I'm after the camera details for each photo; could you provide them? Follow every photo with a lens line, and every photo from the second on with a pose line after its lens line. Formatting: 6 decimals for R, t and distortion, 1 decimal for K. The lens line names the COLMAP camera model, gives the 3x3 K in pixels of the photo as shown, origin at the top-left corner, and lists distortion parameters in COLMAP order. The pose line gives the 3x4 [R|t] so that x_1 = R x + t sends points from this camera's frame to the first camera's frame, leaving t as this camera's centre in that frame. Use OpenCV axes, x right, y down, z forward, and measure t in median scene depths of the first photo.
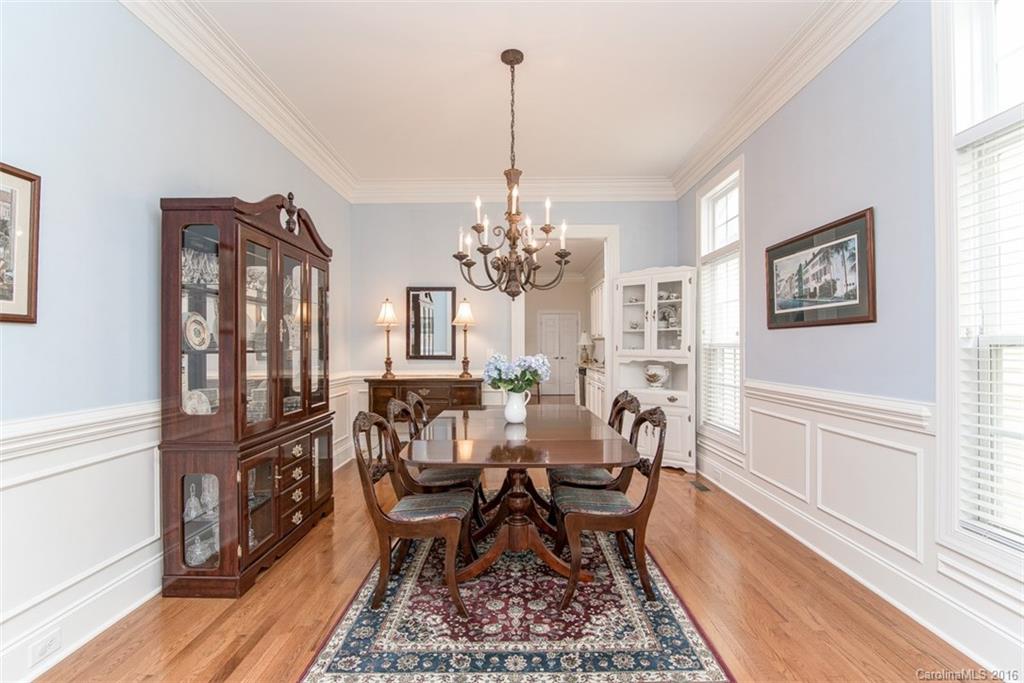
lens RADIAL K [[472.5, 0, 546.2], [0, 472.5, 347.8], [0, 0, 1]] dist [-0.013484, 0.000596]
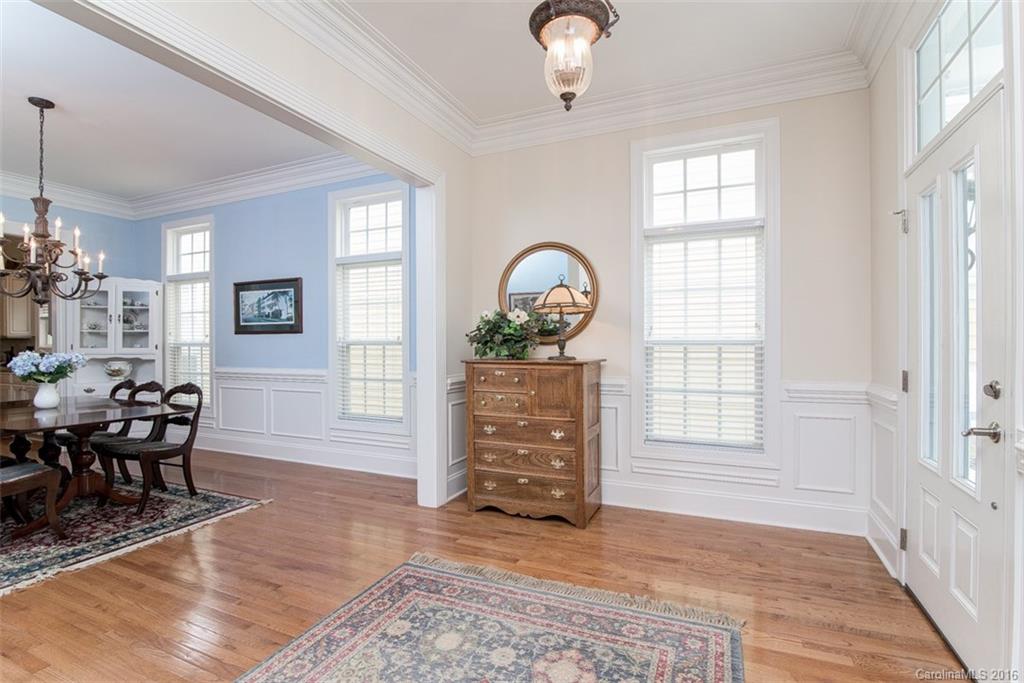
lens RADIAL K [[472.5, 0, 513.2], [0, 472.5, 338.4], [0, 0, 1]] dist [-0.013484, 0.000596]
pose [[0.422785, 0.009821, 0.906177, -0.750639], [0.004935, 0.999901, -0.013140, 0.000463], [-0.906216, 0.010027, 0.422695, -0.686943]]
